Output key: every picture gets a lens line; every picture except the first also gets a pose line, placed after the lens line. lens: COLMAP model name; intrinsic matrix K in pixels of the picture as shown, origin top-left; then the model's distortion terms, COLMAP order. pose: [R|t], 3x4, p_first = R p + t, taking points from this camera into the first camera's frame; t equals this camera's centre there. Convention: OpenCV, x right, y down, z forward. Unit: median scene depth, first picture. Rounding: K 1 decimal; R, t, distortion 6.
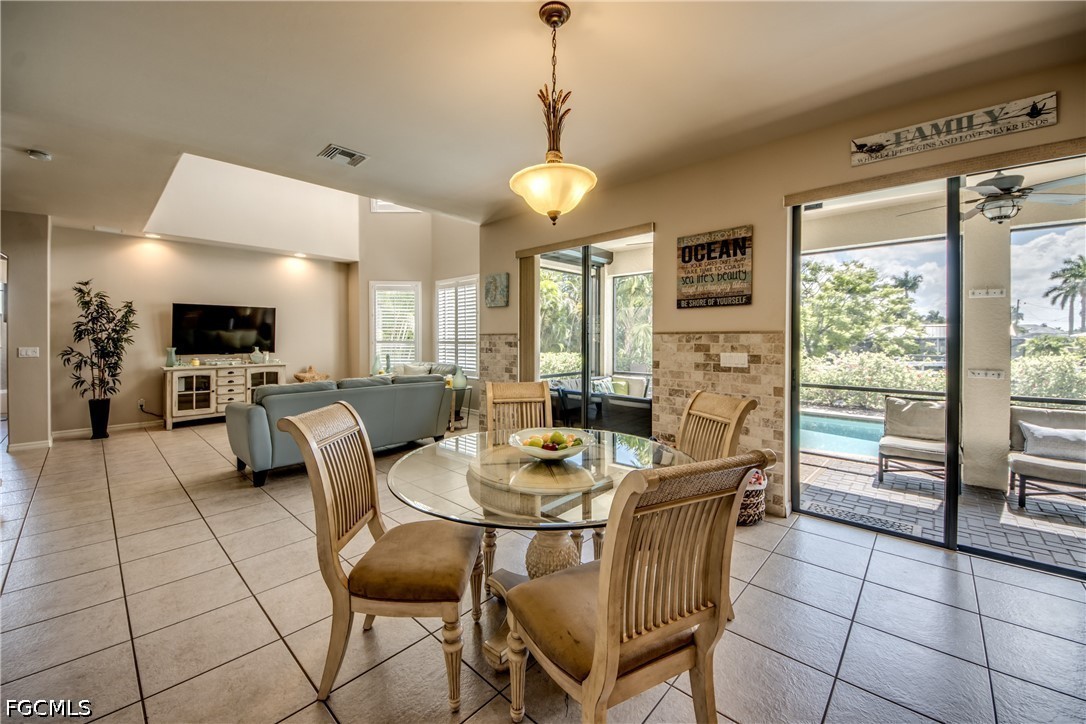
lens RADIAL K [[424.7, 0, 541.3], [0, 424.7, 339.5], [0, 0, 1]] dist [0.031839, -0.023698]
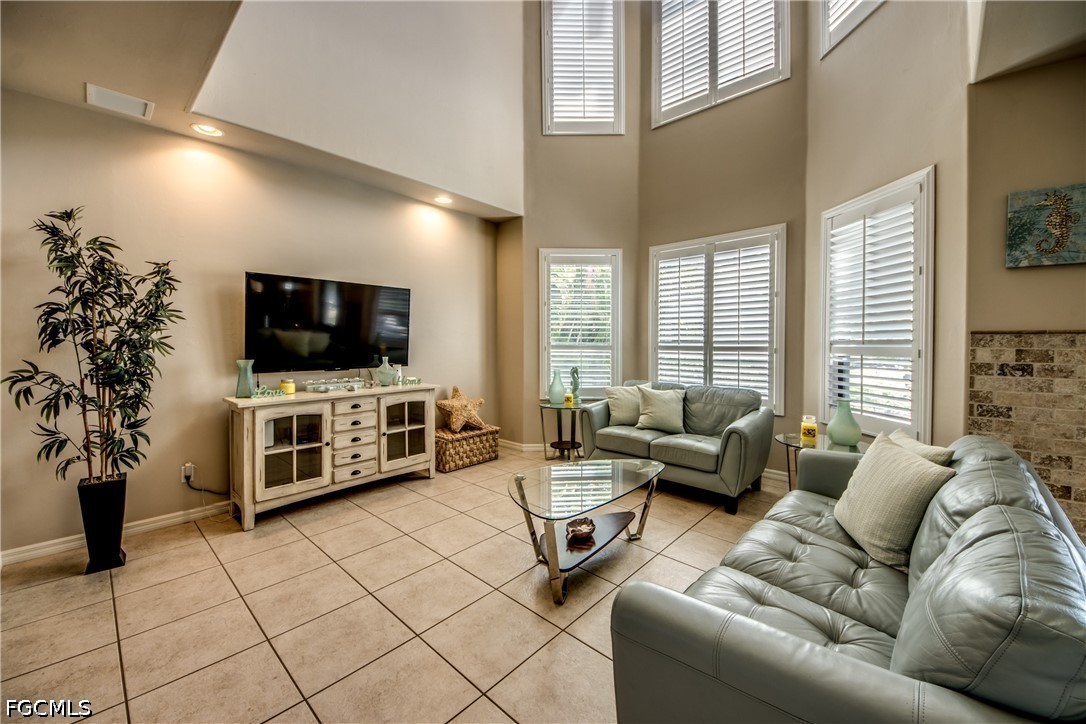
lens RADIAL K [[422.9, 0, 542.4], [0, 422.9, 348.6], [0, 0, 1]] dist [0.033687, -0.022391]
pose [[0.999988, 0.000682, 0.004915, -0.634588], [-0.000767, 0.999850, 0.017326, -0.003169], [-0.004902, -0.017329, 0.999838, 0.610642]]
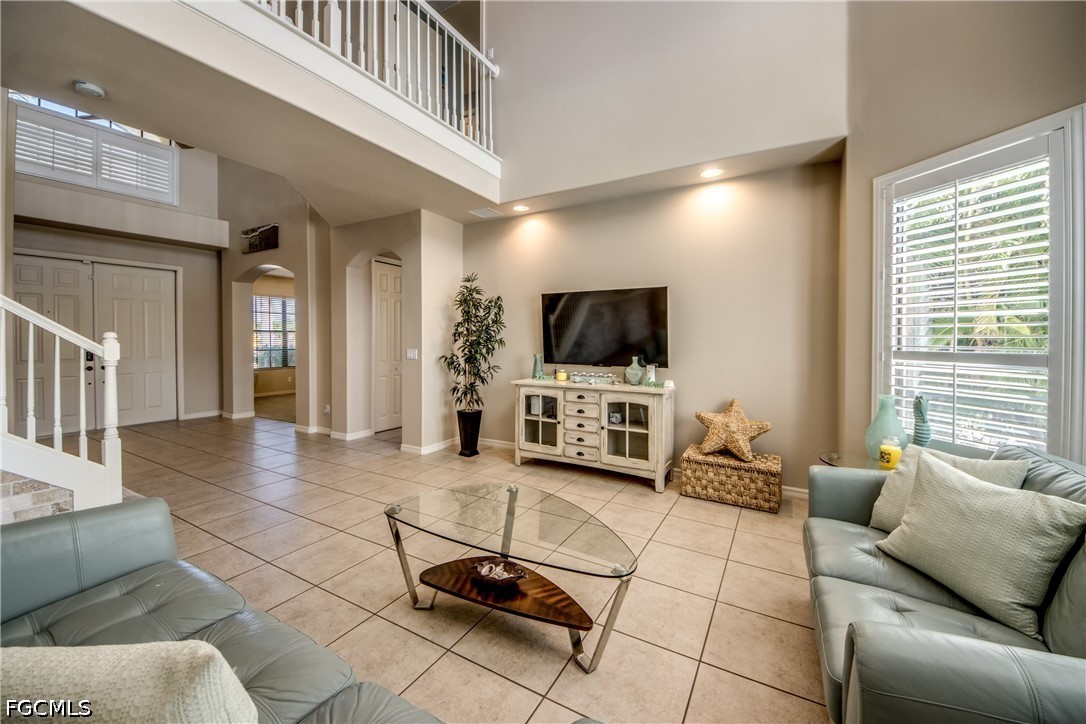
lens RADIAL K [[422.9, 0, 542.4], [0, 422.9, 348.6], [0, 0, 1]] dist [0.033687, -0.022391]
pose [[0.202923, 0.021426, -0.978960, -0.180823], [-0.005758, 0.999769, 0.020688, -0.005558], [0.979178, 0.001439, 0.203000, 1.050866]]
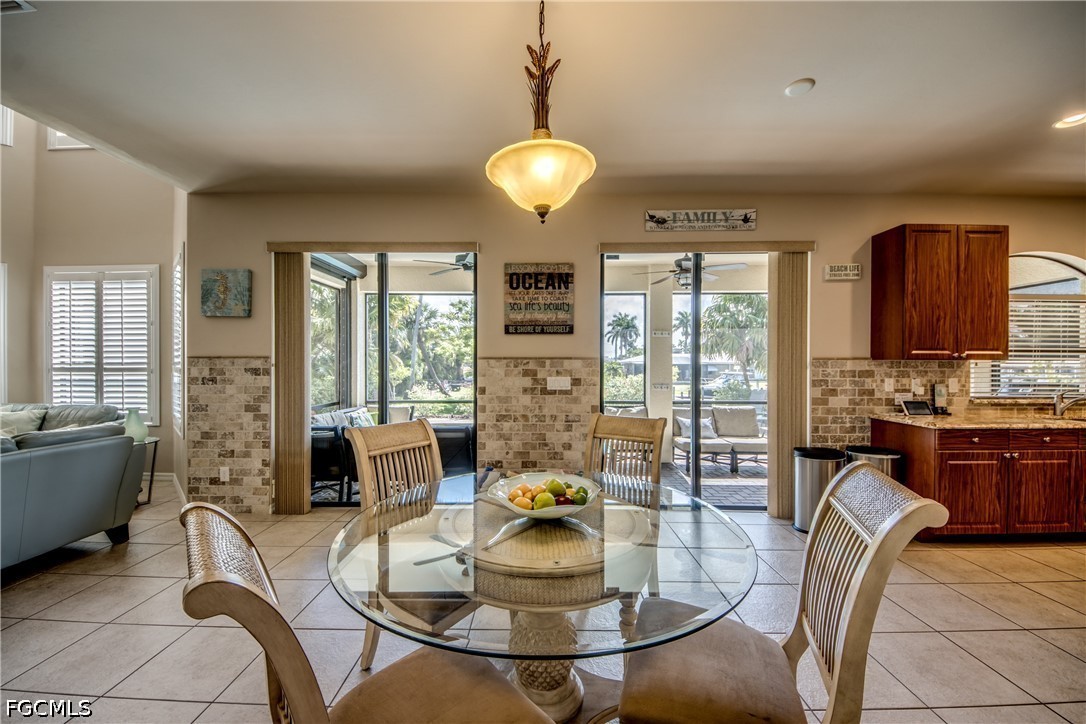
lens RADIAL K [[404.8, 0, 548.8], [0, 404.8, 363.1], [0, 0, 1]] dist [0.050531, -0.028714]
pose [[0.738523, 0.000102, 0.674229, -0.177237], [0.000258, 1.000000, -0.000434, -0.002395], [-0.674229, 0.000495, 0.738522, 0.161702]]
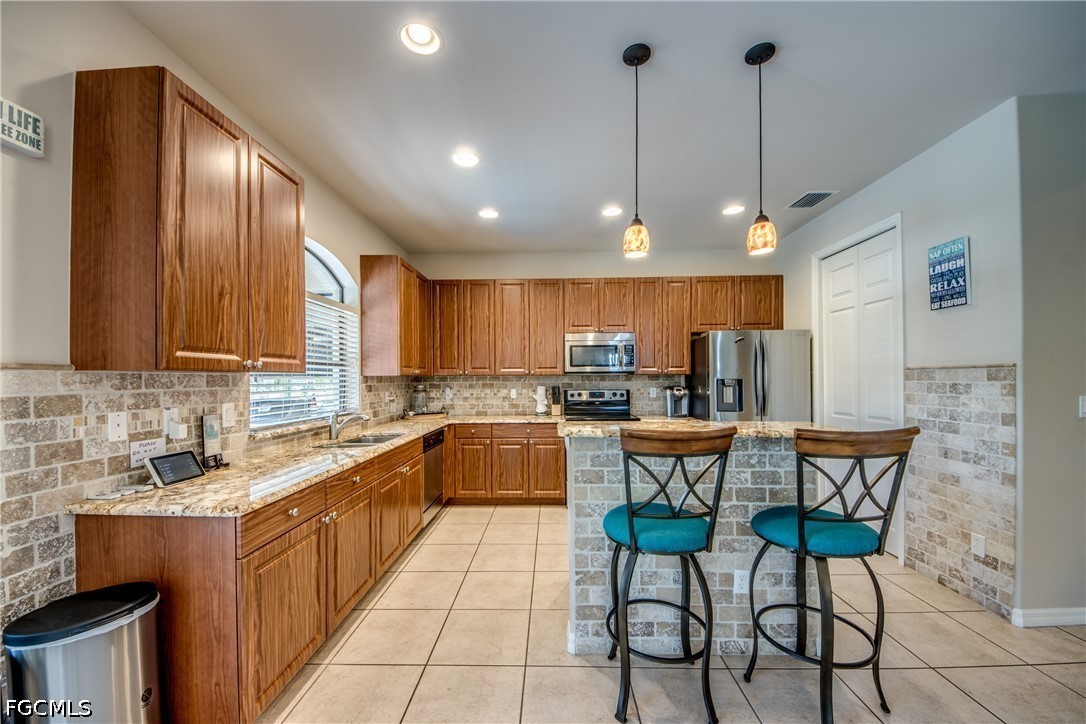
lens RADIAL K [[414.8, 0, 555.8], [0, 414.8, 378.5], [0, 0, 1]] dist [0.000280, -0.008709]
pose [[-0.663213, 0.002876, 0.748425, 0.251810], [0.008392, 0.999958, 0.003593, -0.000666], [-0.748384, 0.008664, -0.663209, 0.244474]]
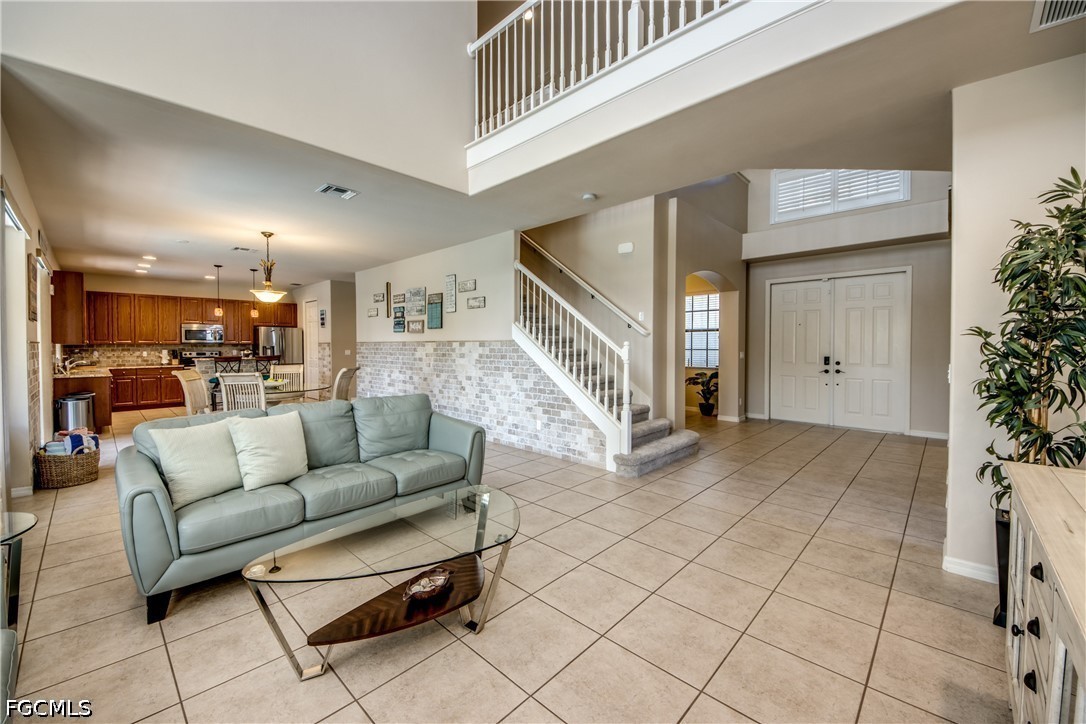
lens RADIAL K [[439.6, 0, 543.0], [0, 439.6, 362.0], [0, 0, 1]] dist [0.038676, -0.025375]
pose [[-0.999584, -0.000270, 0.028842, -0.705246], [0.000968, 0.999079, 0.042897, -0.008958], [-0.028827, 0.042907, -0.998663, 1.513407]]
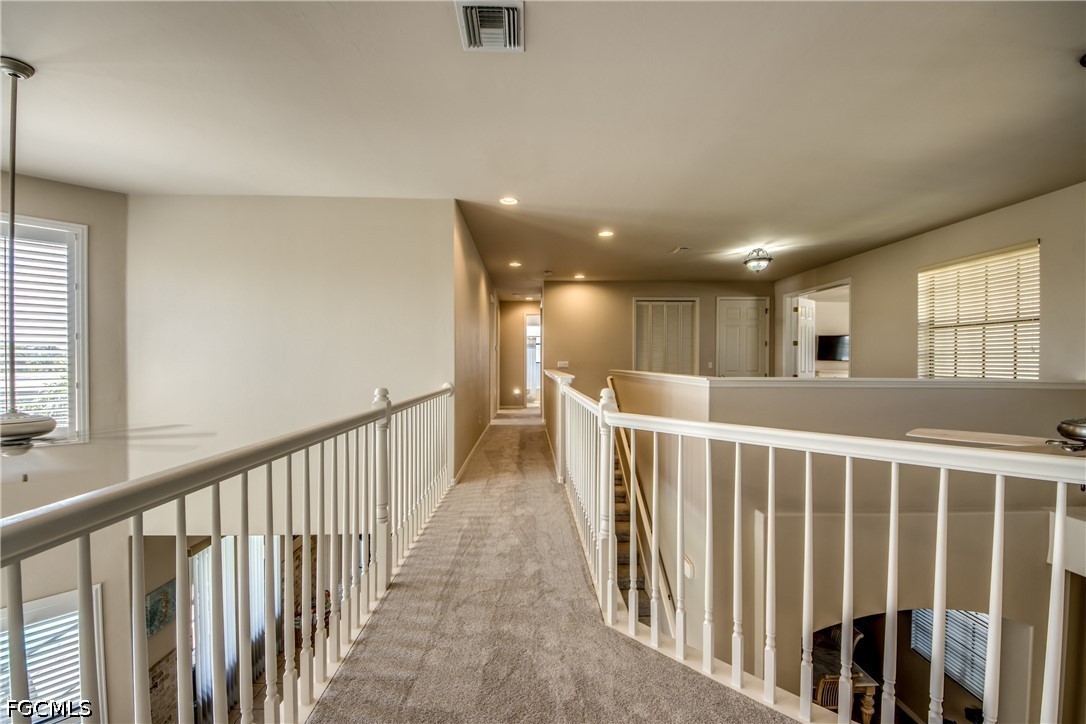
lens RADIAL K [[439.6, 0, 543.0], [0, 439.6, 362.0], [0, 0, 1]] dist [0.038676, -0.025375]
pose [[-0.709094, -0.008251, 0.705065, -1.274411], [0.002583, 0.999894, 0.014300, -0.620397], [-0.705109, 0.011961, -0.708998, 1.126493]]
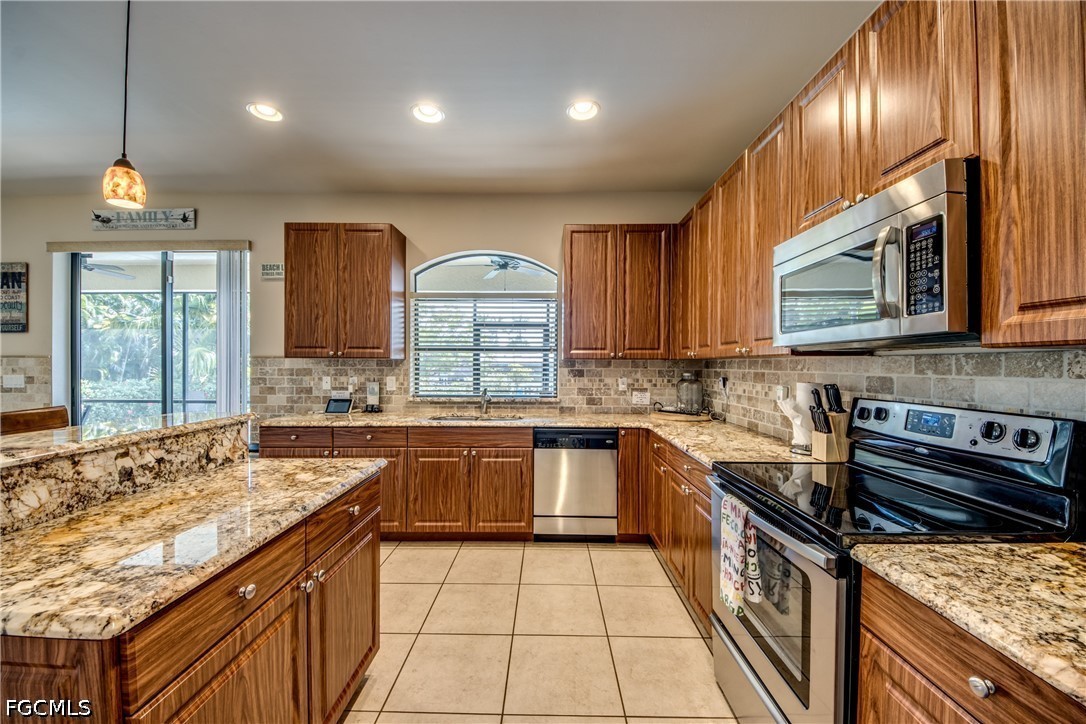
lens RADIAL K [[409.5, 0, 542.6], [0, 409.5, 368.0], [0, 0, 1]] dist [0.000127, -0.004817]
pose [[0.744908, -0.006827, 0.667132, 0.507265], [-0.000459, 0.999942, 0.010746, 0.000946], [-0.667167, -0.008311, 0.744862, -0.459455]]
